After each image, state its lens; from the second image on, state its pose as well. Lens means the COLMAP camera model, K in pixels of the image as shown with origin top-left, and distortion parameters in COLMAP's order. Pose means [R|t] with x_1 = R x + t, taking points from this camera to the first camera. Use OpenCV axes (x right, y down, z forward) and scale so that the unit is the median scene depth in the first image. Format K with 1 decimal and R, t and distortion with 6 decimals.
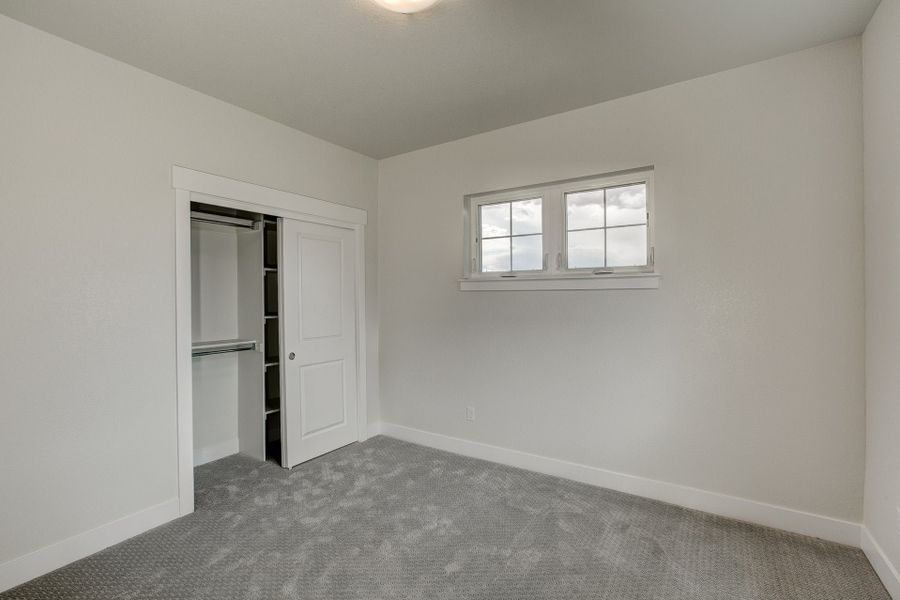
lens RADIAL K [[410.5, 0, 445.9], [0, 410.5, 303.4], [0, 0, 1]] dist [-0.014804, 0.001034]
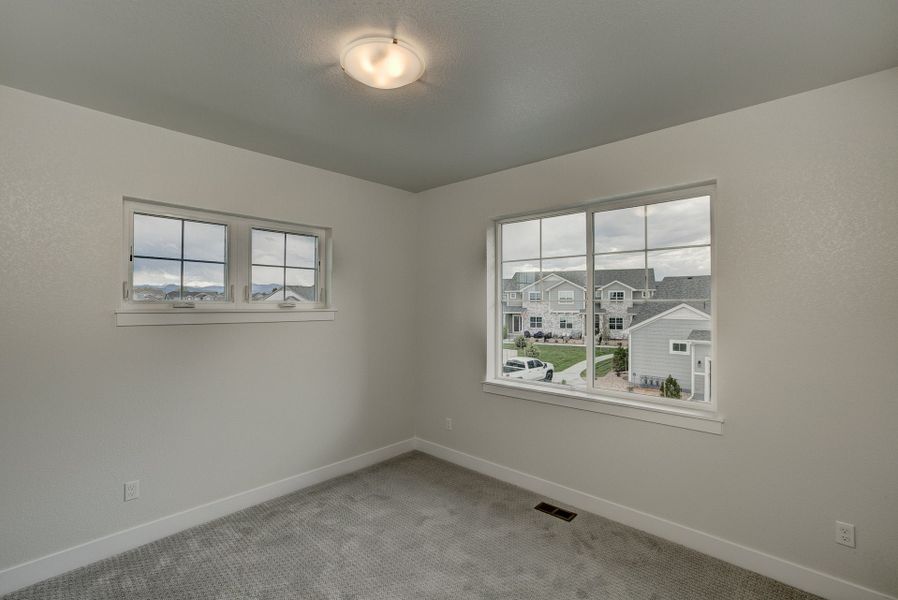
lens RADIAL K [[409.5, 0, 447.7], [0, 409.5, 302.8], [0, 0, 1]] dist [-0.014804, 0.001034]
pose [[0.152147, 0.009813, 0.988309, -0.677596], [0.007435, 0.999911, -0.011073, -0.067786], [-0.988330, 0.009033, 0.152061, 0.372212]]
